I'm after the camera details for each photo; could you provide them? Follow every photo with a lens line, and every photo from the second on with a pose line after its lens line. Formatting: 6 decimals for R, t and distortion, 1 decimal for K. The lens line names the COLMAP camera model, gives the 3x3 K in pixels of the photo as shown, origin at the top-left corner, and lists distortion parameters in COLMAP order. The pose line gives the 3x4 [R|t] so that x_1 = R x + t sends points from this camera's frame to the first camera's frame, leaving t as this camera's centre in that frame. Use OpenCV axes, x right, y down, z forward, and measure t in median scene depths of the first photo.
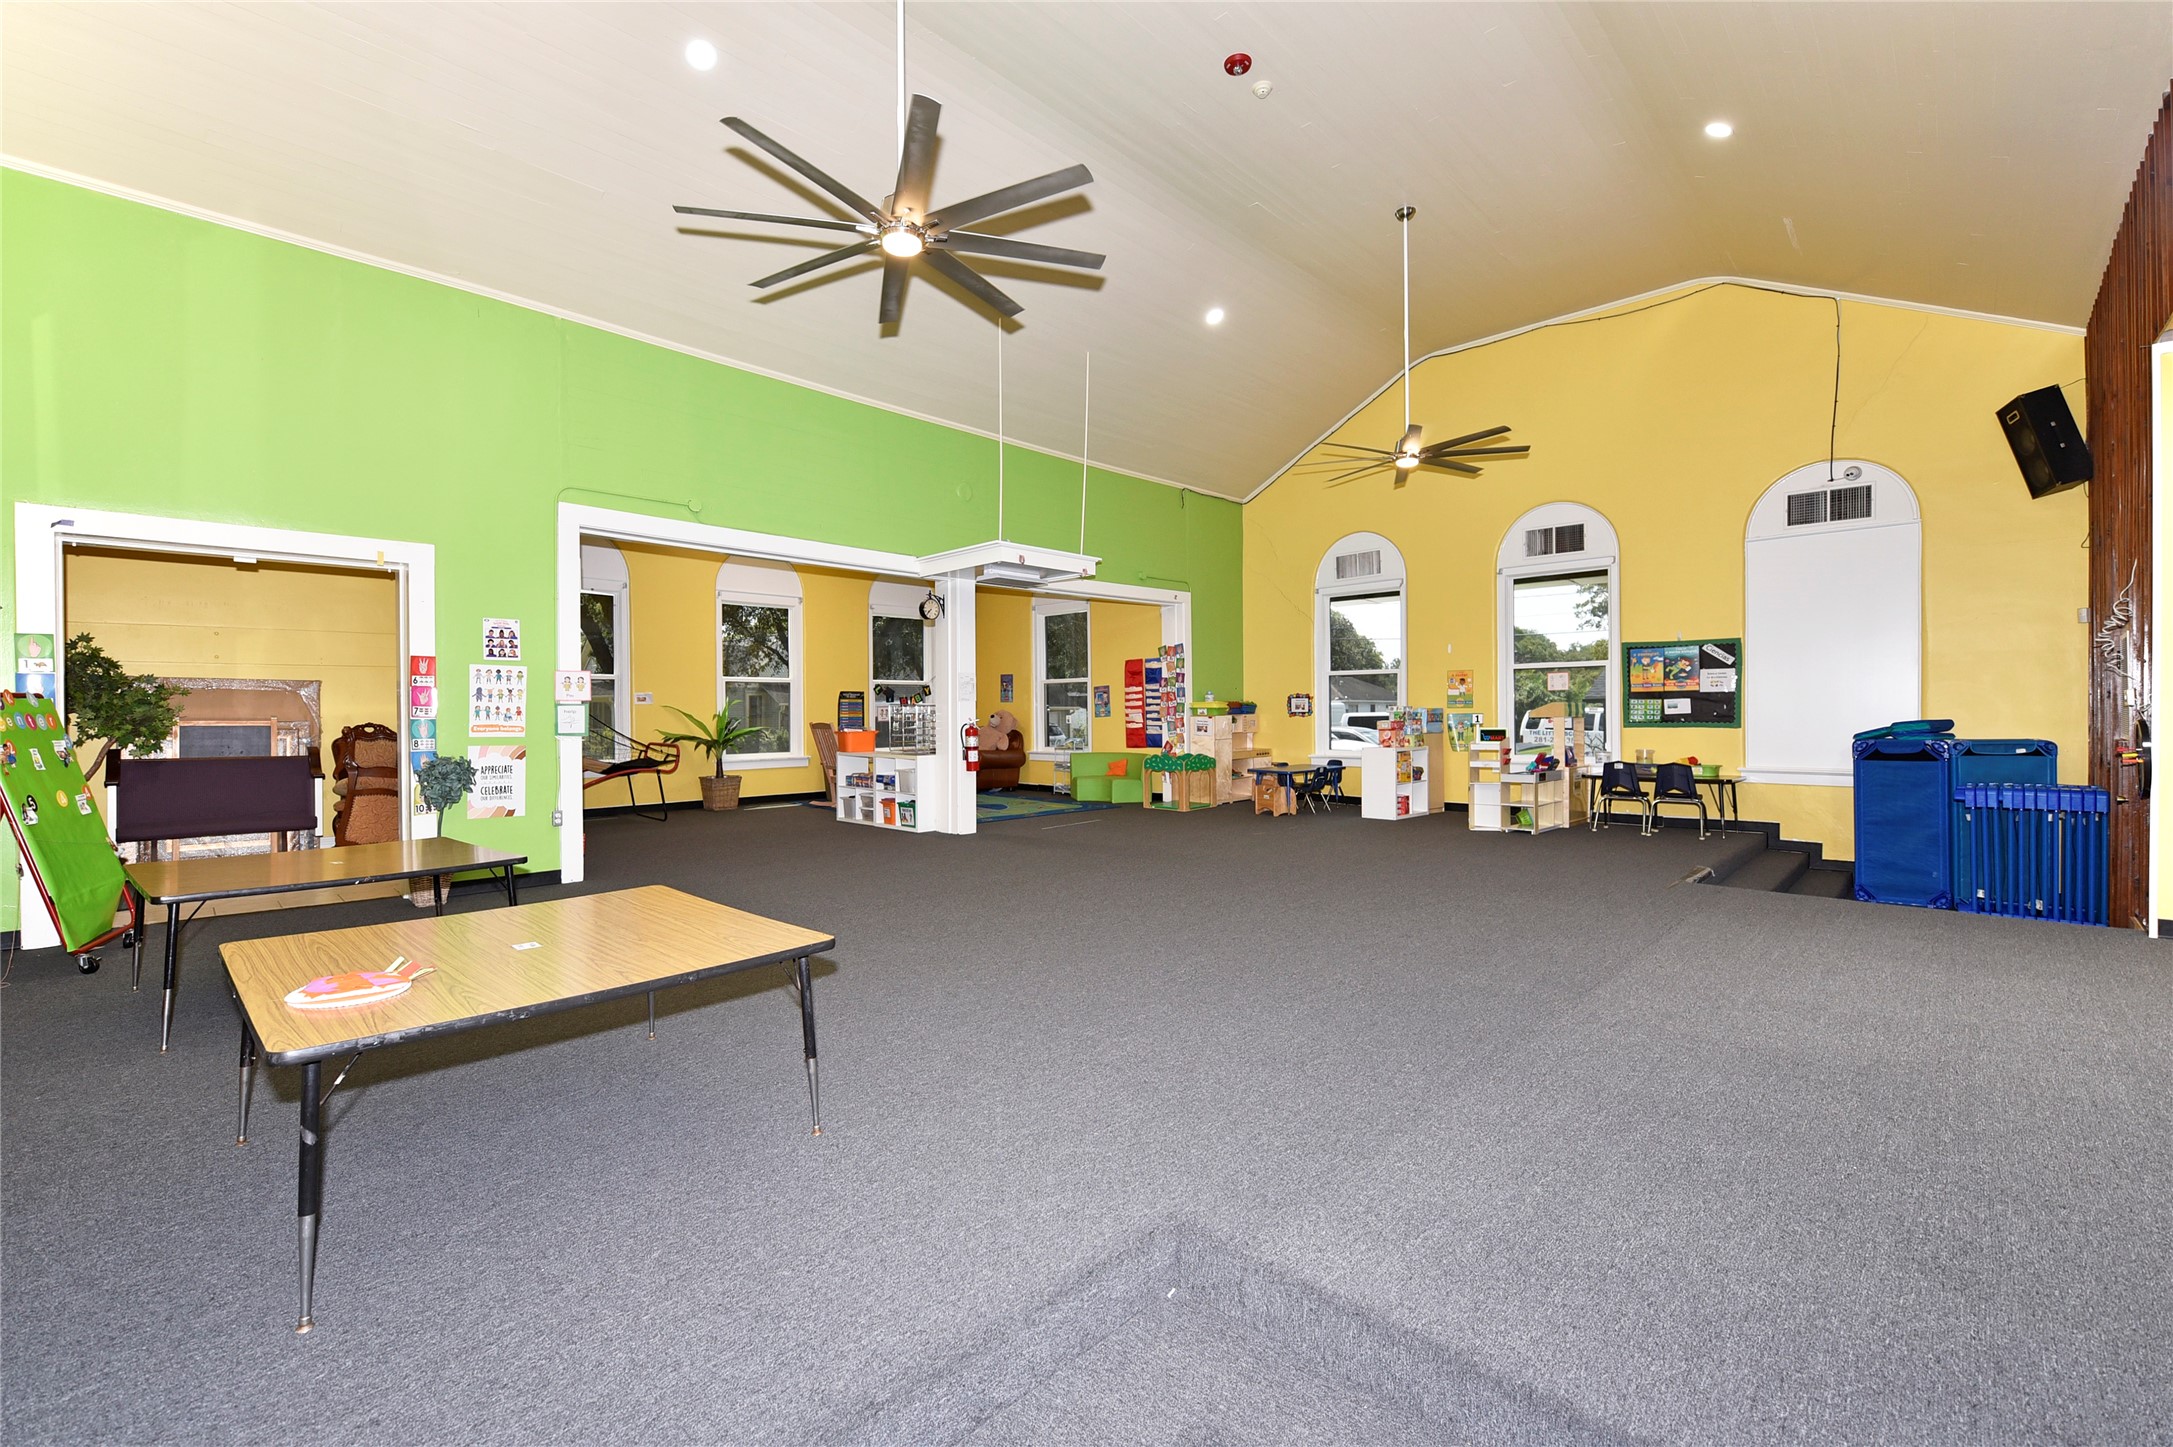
lens RADIAL K [[910.8, 0, 1080.6], [0, 910.8, 728.1], [0, 0, 1]] dist [-0.001538, -0.000076]
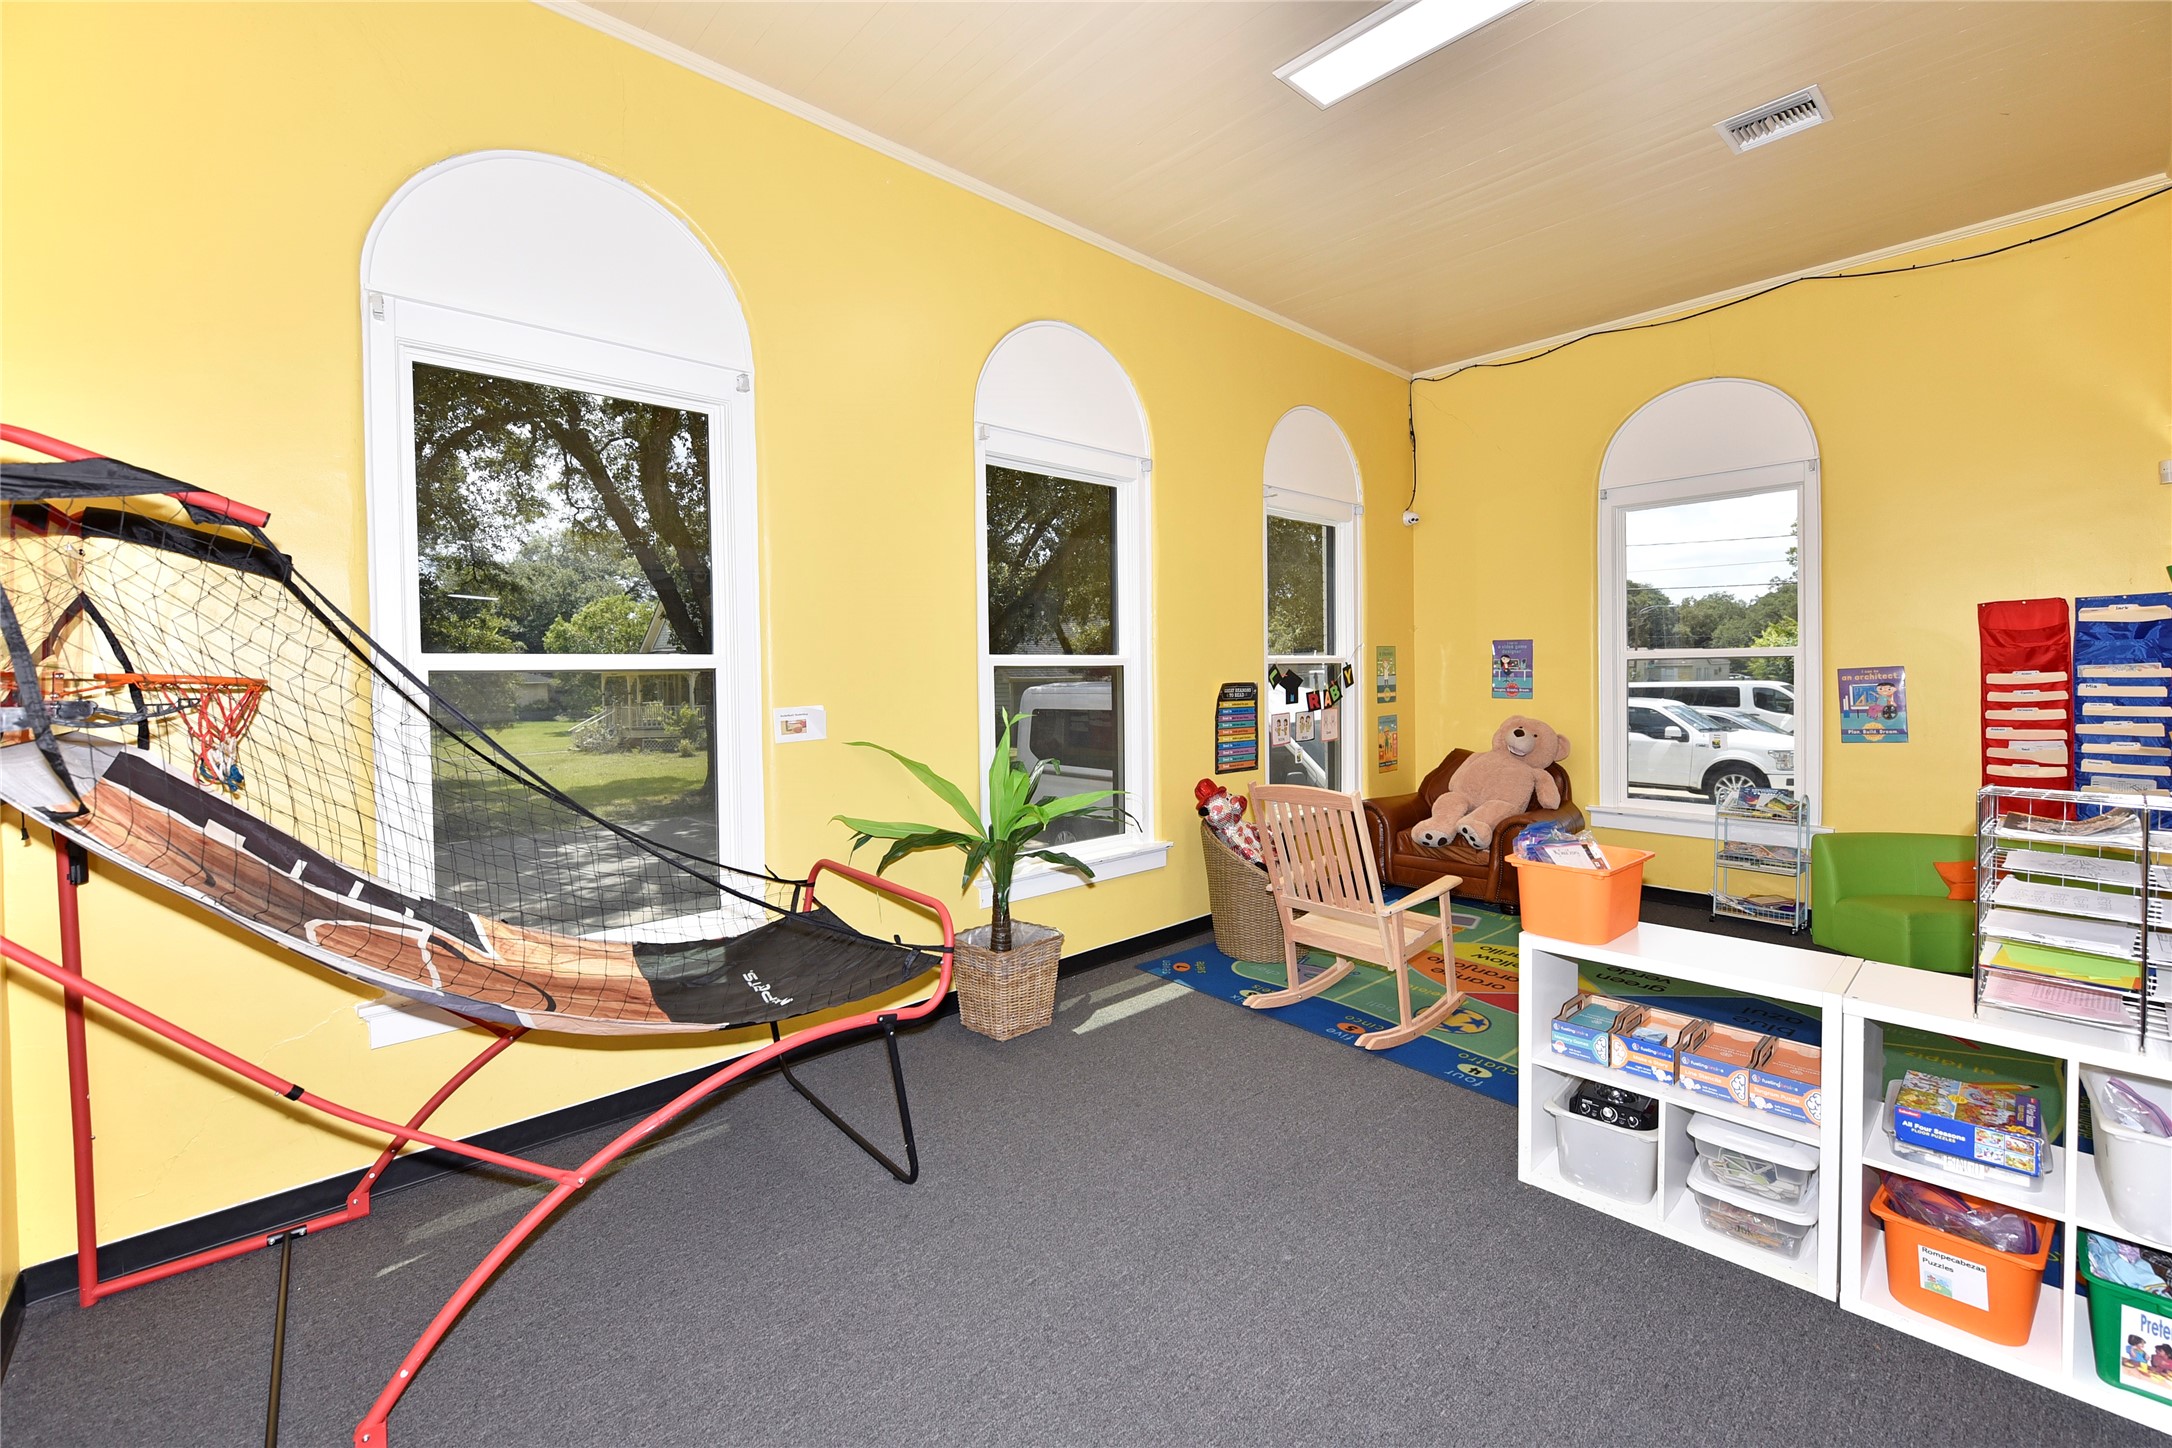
lens RADIAL K [[896.4, 0, 1093.3], [0, 896.4, 706.0], [0, 0, 1]] dist [0.002287, 0.000859]
pose [[0.997179, -0.004108, -0.074948, -0.295576], [0.005559, 0.999801, 0.019169, -0.038743], [0.074854, -0.019531, 0.997003, 0.577358]]
